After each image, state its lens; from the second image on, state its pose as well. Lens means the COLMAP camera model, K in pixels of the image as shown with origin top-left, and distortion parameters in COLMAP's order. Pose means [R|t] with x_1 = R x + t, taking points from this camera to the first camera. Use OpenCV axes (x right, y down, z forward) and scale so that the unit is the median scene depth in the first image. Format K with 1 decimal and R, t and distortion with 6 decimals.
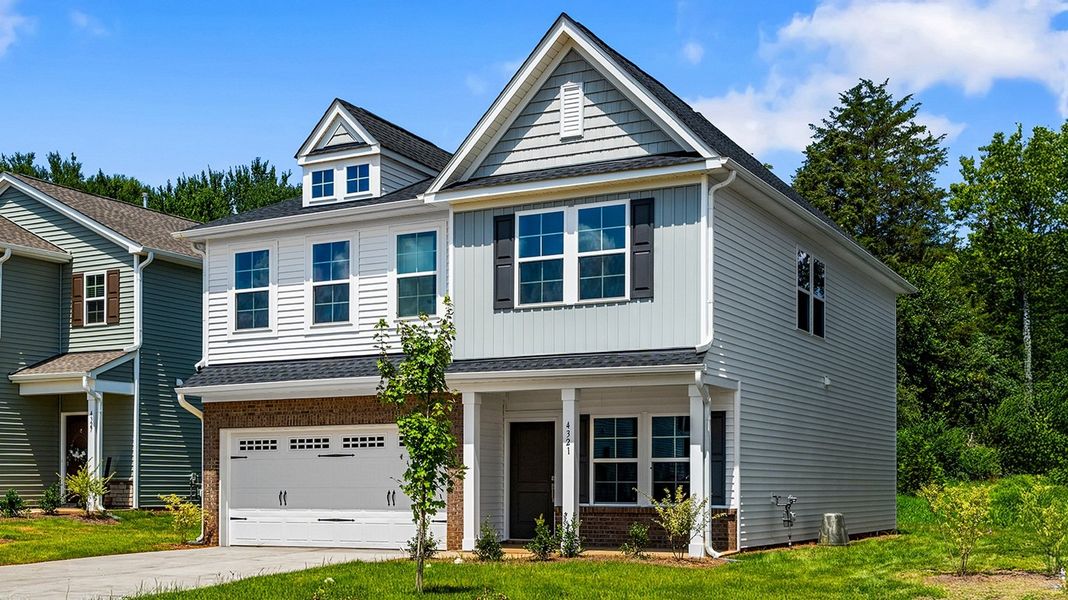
lens RADIAL K [[1227.1, 0, 534.0], [0, 1227.1, 300.0], [0, 0, 1]] dist [0.317799, -0.001425]
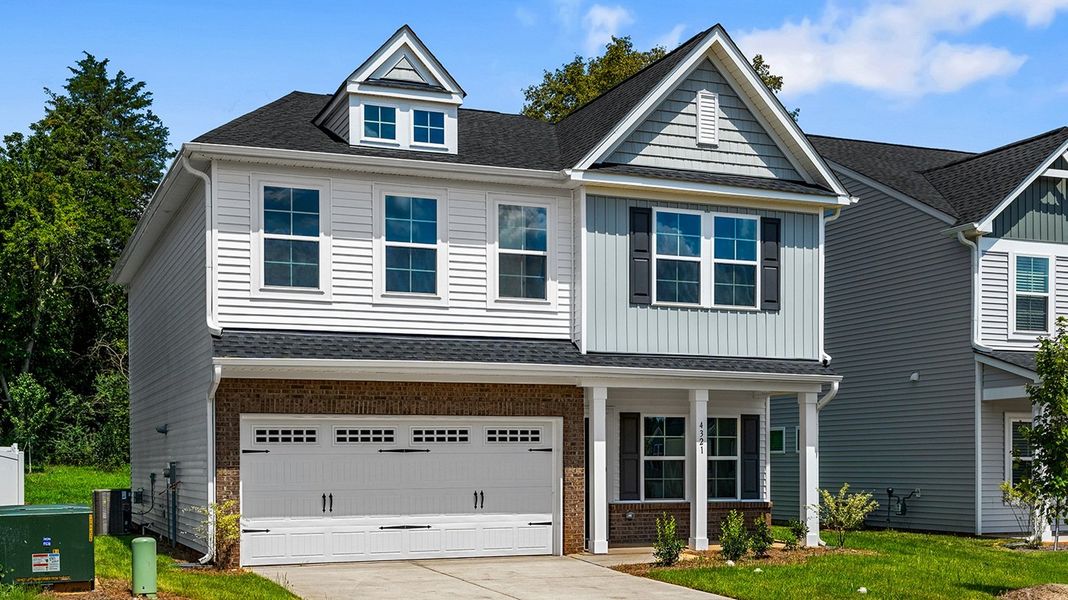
lens RADIAL K [[1227.1, 0, 534.0], [0, 1227.1, 300.0], [0, 0, 1]] dist [0.317799, -0.001425]
pose [[0.629659, 0.105665, 0.769652, -0.824617], [-0.103926, 0.993259, -0.051341, 0.062920], [-0.769889, -0.047660, 0.636396, 0.441674]]
